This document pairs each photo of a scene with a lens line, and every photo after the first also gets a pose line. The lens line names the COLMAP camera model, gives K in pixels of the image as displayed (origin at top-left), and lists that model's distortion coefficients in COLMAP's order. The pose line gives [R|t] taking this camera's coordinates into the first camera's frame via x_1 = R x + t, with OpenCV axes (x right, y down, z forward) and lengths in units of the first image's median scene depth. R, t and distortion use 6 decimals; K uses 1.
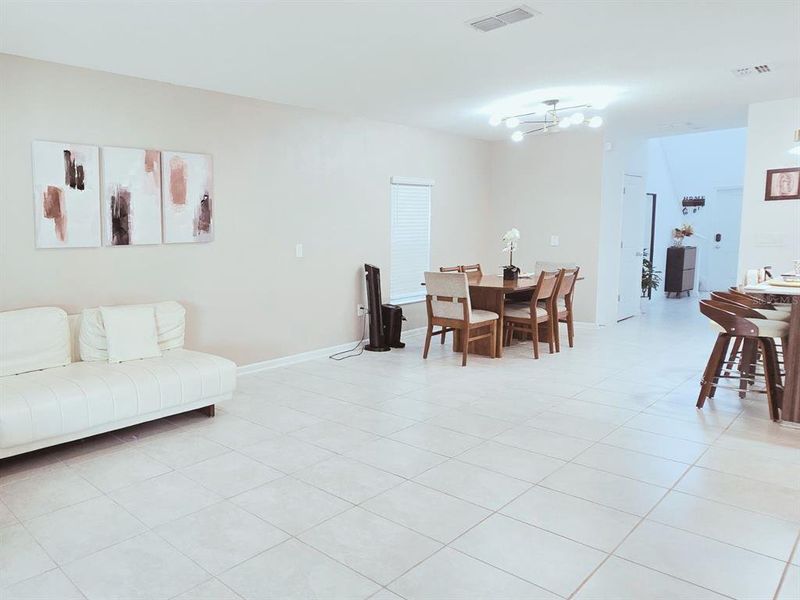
lens RADIAL K [[535.3, 0, 397.8], [0, 535.3, 289.4], [0, 0, 1]] dist [-0.001437, -0.001246]
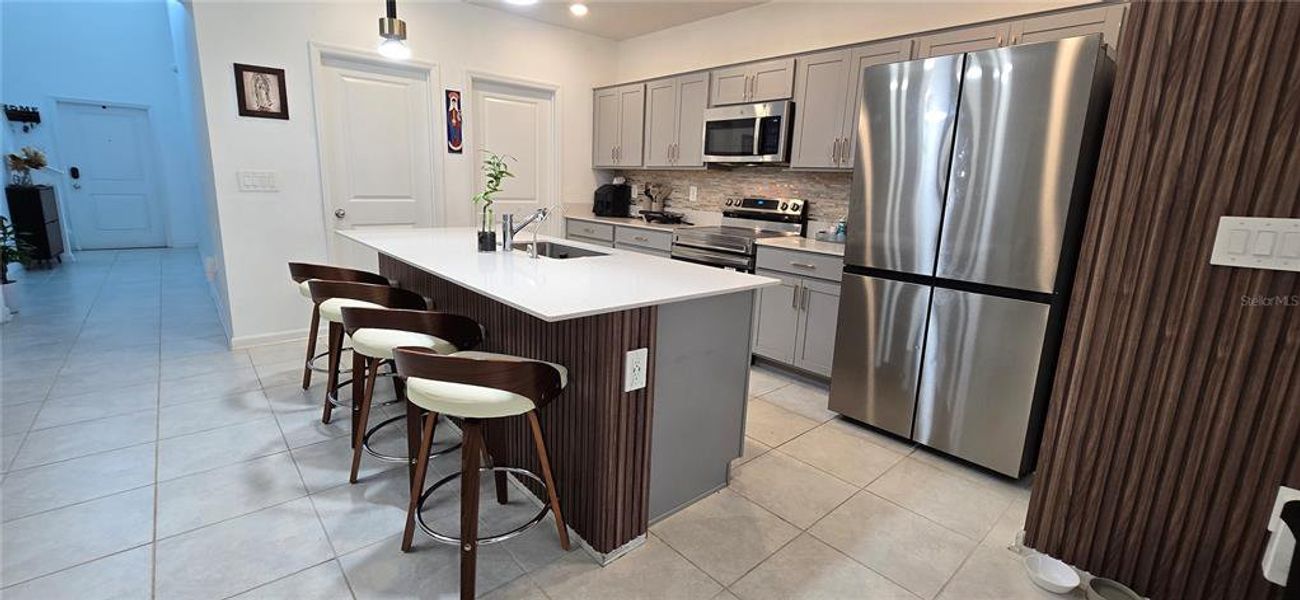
lens RADIAL K [[529.3, 0, 650.0], [0, 529.3, 300.0], [0, 0, 1]] dist [0.000499, -0.000122]
pose [[0.203202, -0.200637, 0.958360, 0.155201], [0.069636, 0.979263, 0.190248, -0.040524], [-0.976658, 0.028078, 0.212959, 0.412967]]
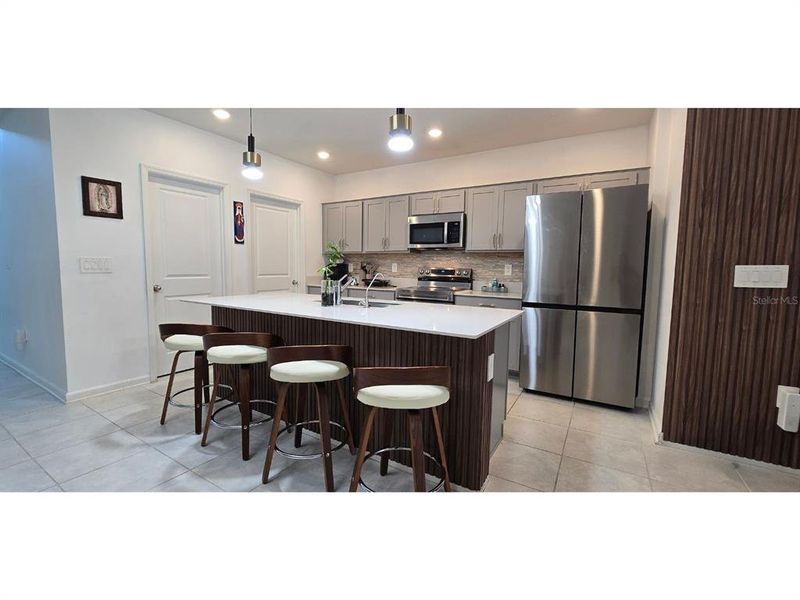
lens RADIAL K [[339.6, 0, 400.0], [0, 339.6, 300.0], [0, 0, 1]] dist [-0.001743, 0.000055]
pose [[-0.092330, -0.094532, 0.991231, 0.133786], [0.096525, 0.989945, 0.103401, -0.048126], [-0.991039, 0.105226, -0.082277, 0.592058]]
